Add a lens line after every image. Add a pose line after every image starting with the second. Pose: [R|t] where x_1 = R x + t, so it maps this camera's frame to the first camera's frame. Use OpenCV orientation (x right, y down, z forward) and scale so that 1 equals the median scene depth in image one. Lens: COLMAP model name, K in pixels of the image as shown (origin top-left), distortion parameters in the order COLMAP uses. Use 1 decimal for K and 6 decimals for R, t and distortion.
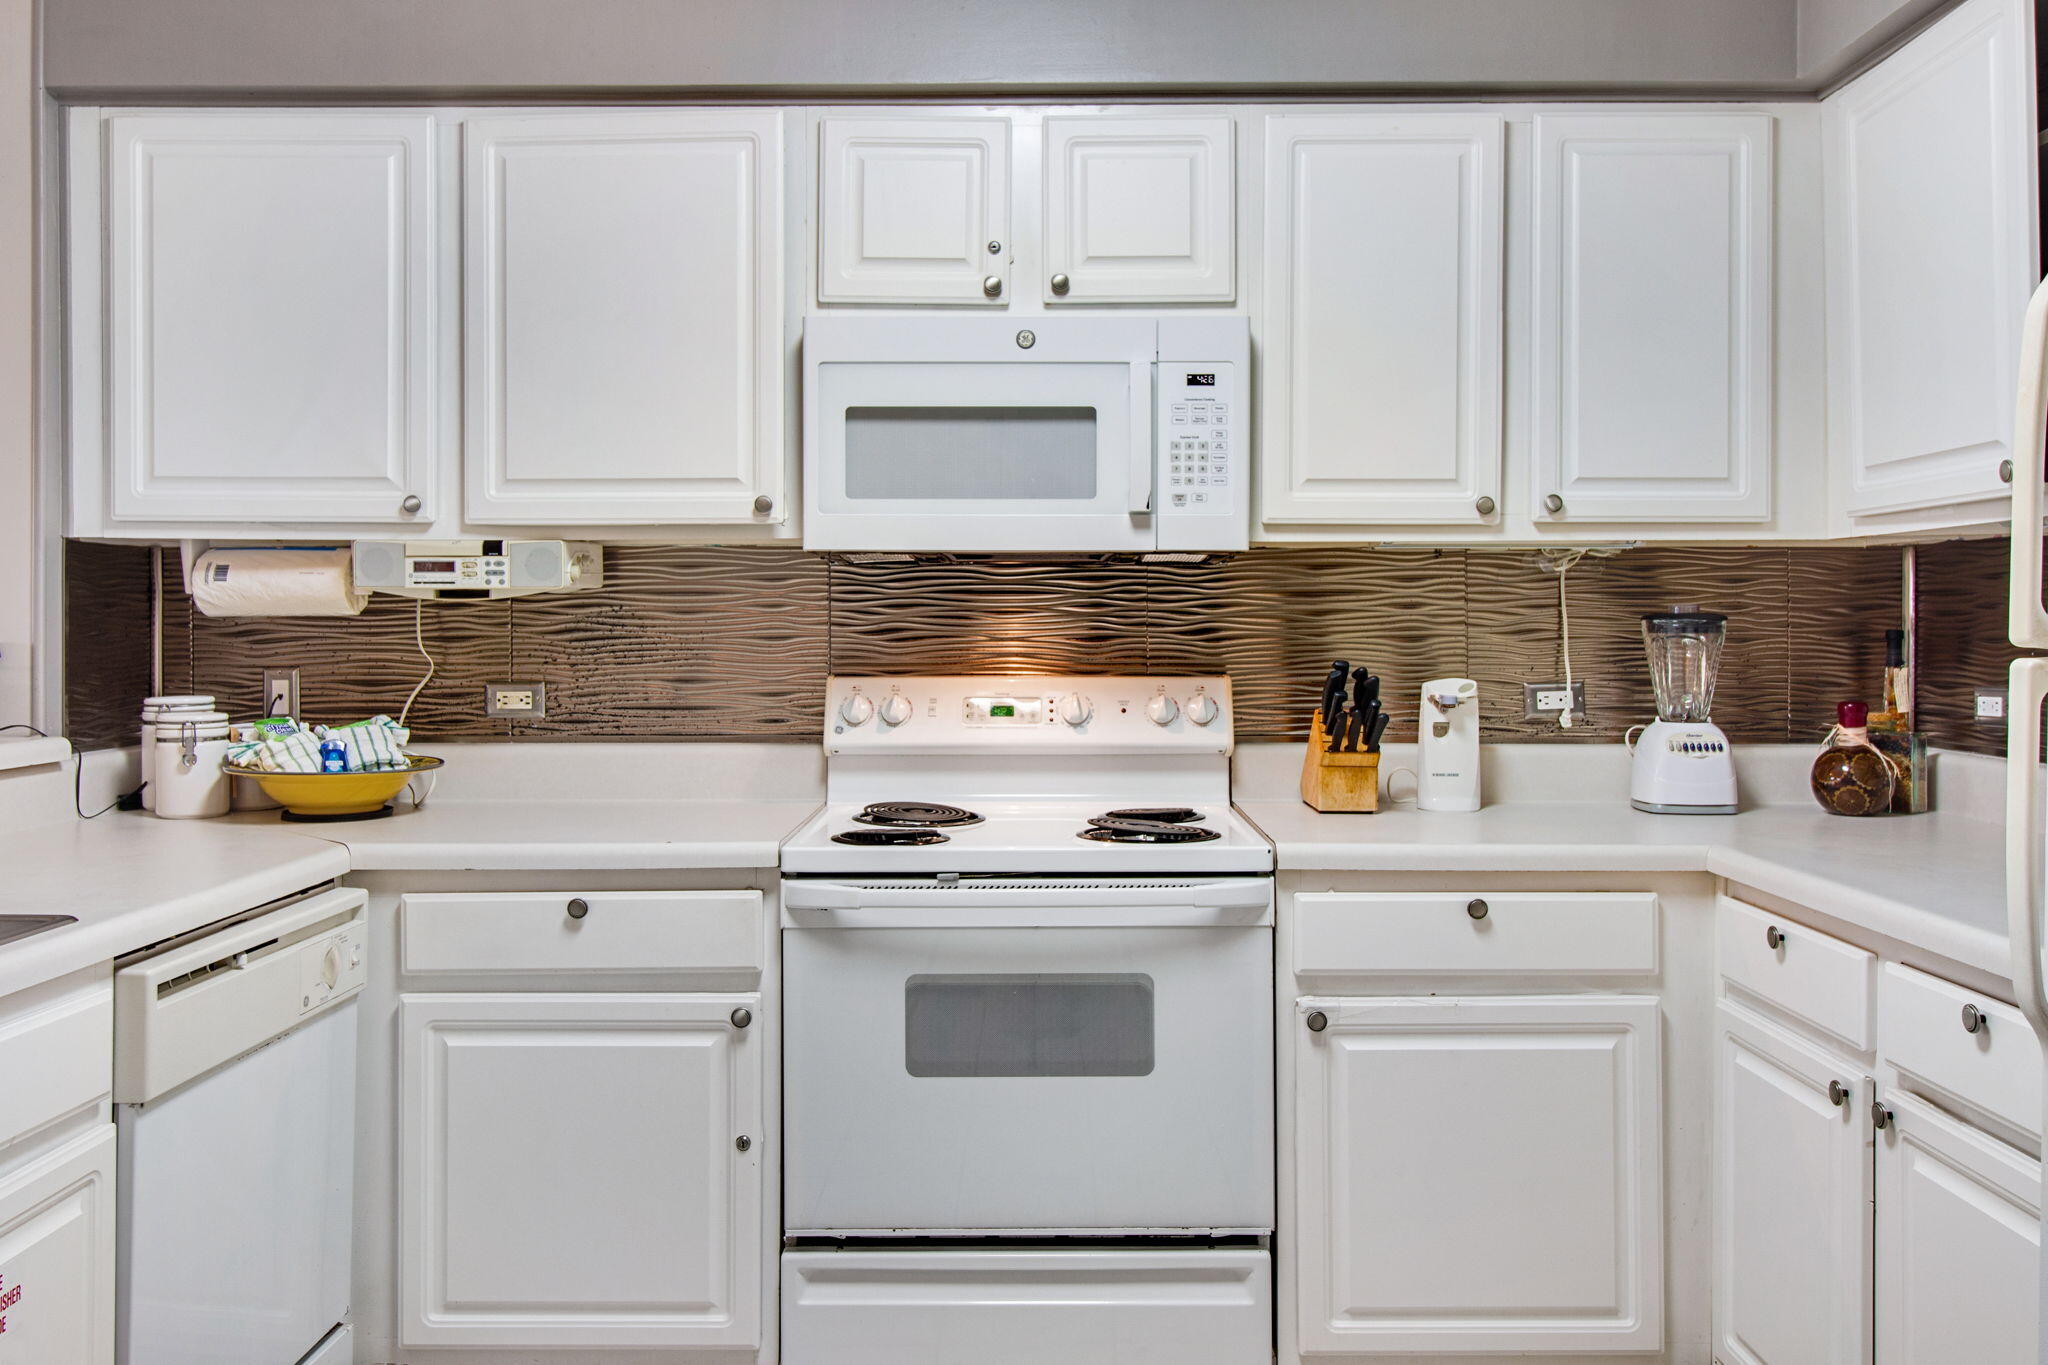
lens RADIAL K [[1664.2, 0, 1025.6], [0, 1664.2, 619.3], [0, 0, 1]] dist [0.013723, 0.004264]
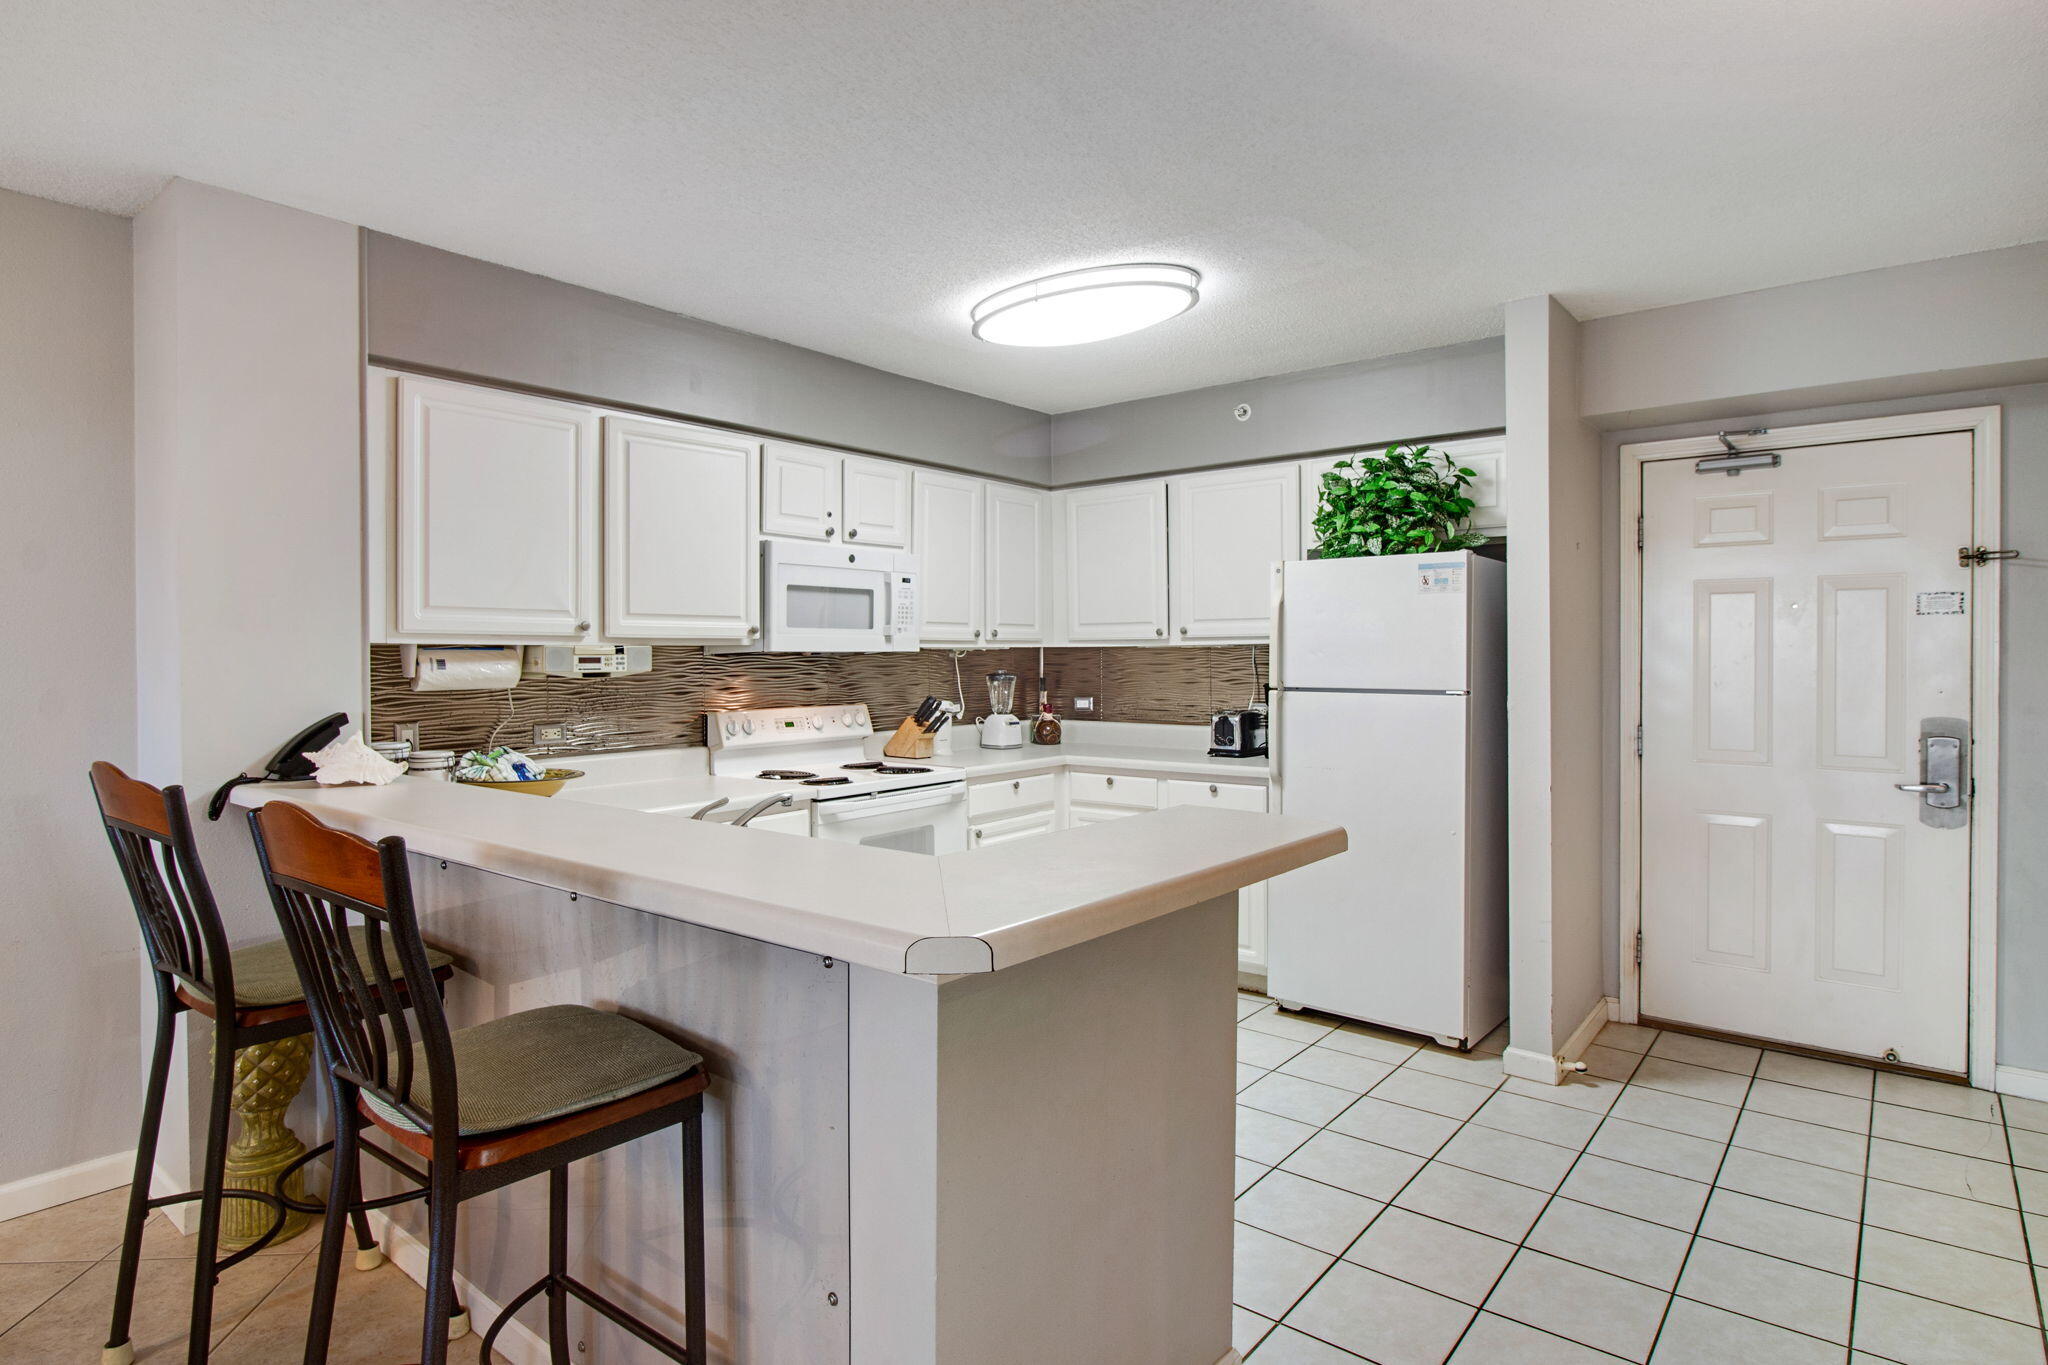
lens RADIAL K [[1087.4, 0, 1024.5], [0, 1087.4, 661.5], [0, 0, 1]] dist [0.003425, -0.013083]
pose [[0.619967, -0.009032, 0.784576, -0.986263], [0.002865, 0.999953, 0.009248, -0.039806], [-0.784623, -0.003486, 0.619964, -0.098686]]
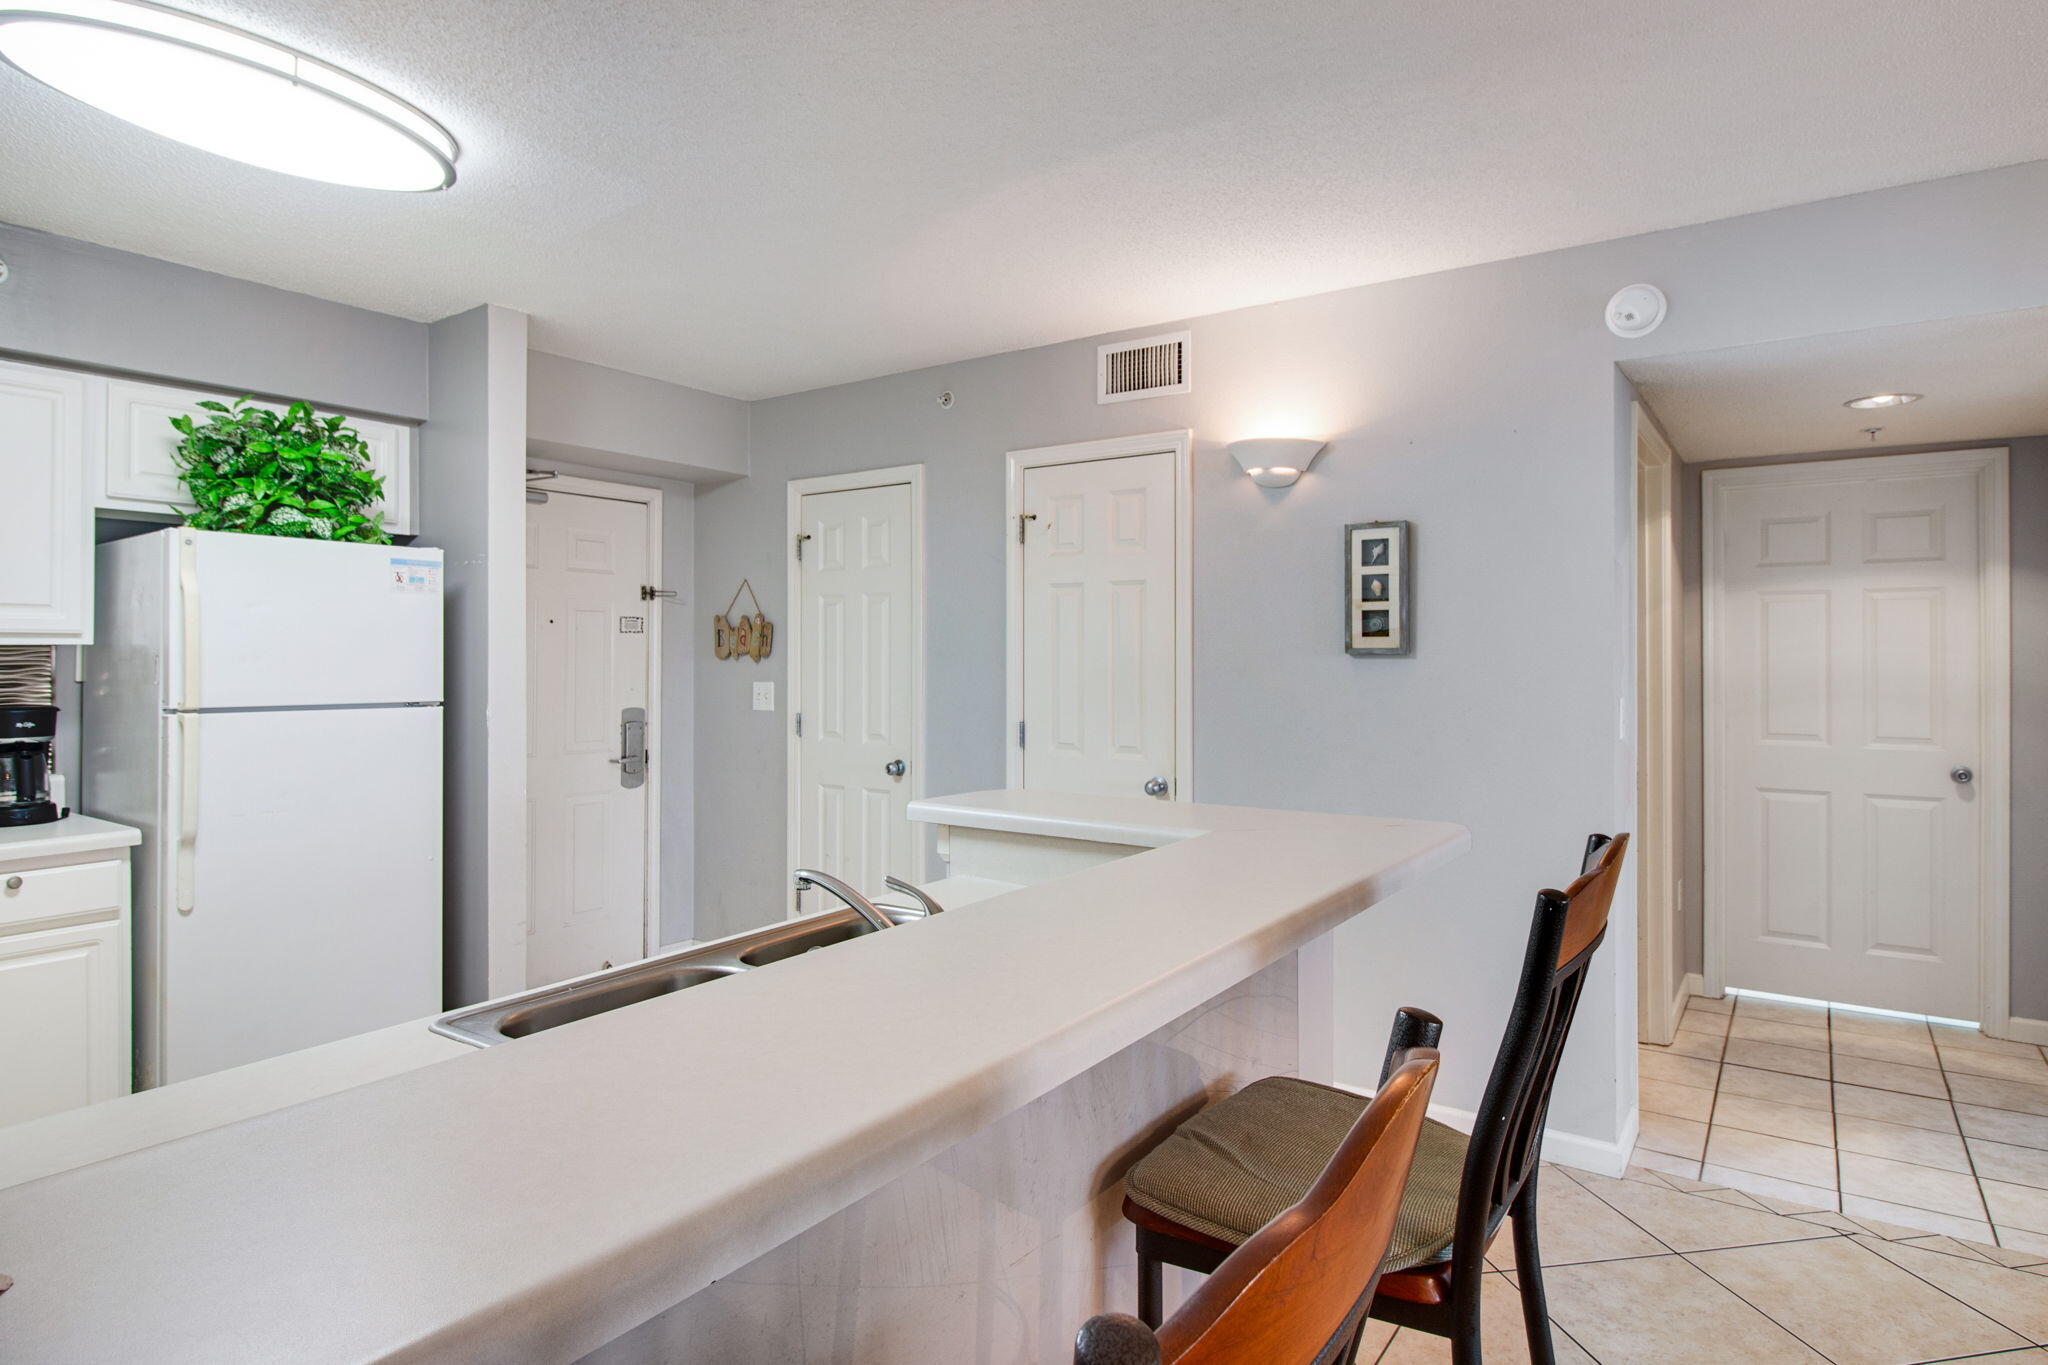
lens RADIAL K [[1125.8, 0, 1003.5], [0, 1125.8, 654.4], [0, 0, 1]] dist [-0.023529, 0.000035]
pose [[-0.816777, -0.000953, 0.576953, -0.862270], [-0.004455, 0.999979, -0.004655, -0.040201], [-0.576936, -0.006373, -0.816764, 0.916823]]
